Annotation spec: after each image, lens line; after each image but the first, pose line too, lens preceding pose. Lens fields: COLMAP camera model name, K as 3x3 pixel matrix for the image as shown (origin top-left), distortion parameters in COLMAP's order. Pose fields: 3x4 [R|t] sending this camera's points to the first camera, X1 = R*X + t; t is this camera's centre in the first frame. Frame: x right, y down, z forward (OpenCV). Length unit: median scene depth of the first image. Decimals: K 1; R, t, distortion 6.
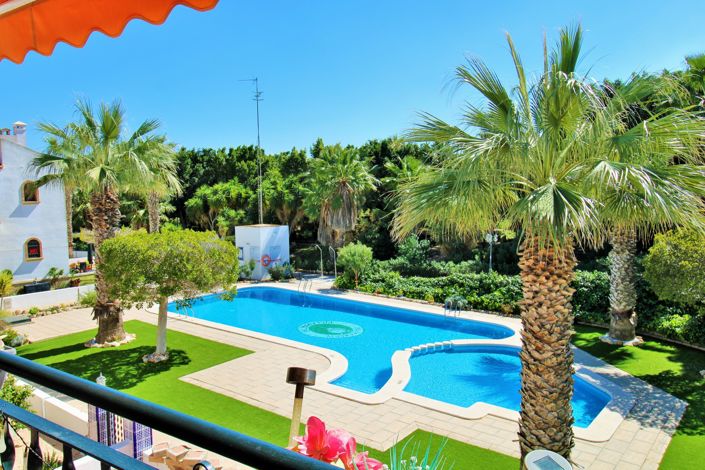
lens RADIAL K [[559.7, 0, 352.5], [0, 559.7, 235.0], [0, 0, 1]] dist [0.025615, -0.001714]
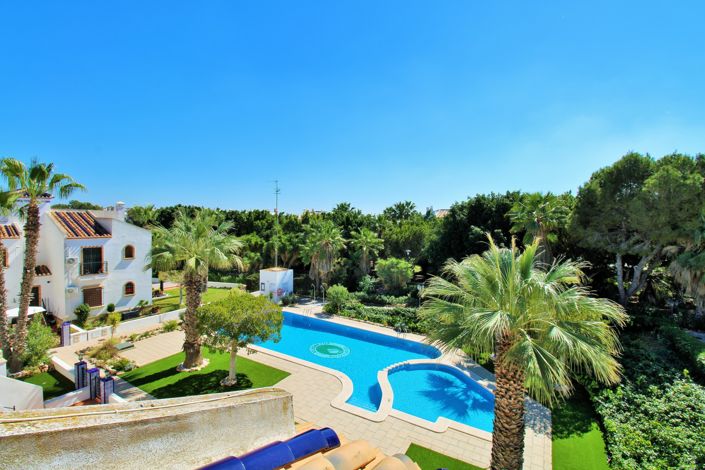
lens RADIAL K [[329.6, 0, 355.3], [0, 329.6, 229.4], [0, 0, 1]] dist [0.001857, -0.011983]
pose [[0.988524, 0.029378, 0.148180, -0.103341], [-0.022035, 0.998458, -0.050956, -0.113462], [-0.149448, 0.047106, 0.987647, 0.017454]]
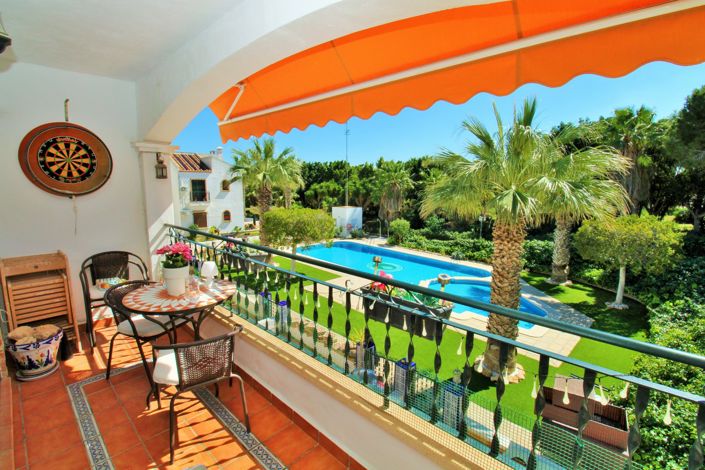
lens RADIAL K [[329.6, 0, 355.3], [0, 329.6, 229.4], [0, 0, 1]] dist [0.001857, -0.011983]
pose [[0.990834, 0.038971, -0.129345, 0.000448], [-0.032578, 0.998158, 0.051176, -0.000333], [0.131102, -0.046493, 0.990278, -0.031994]]
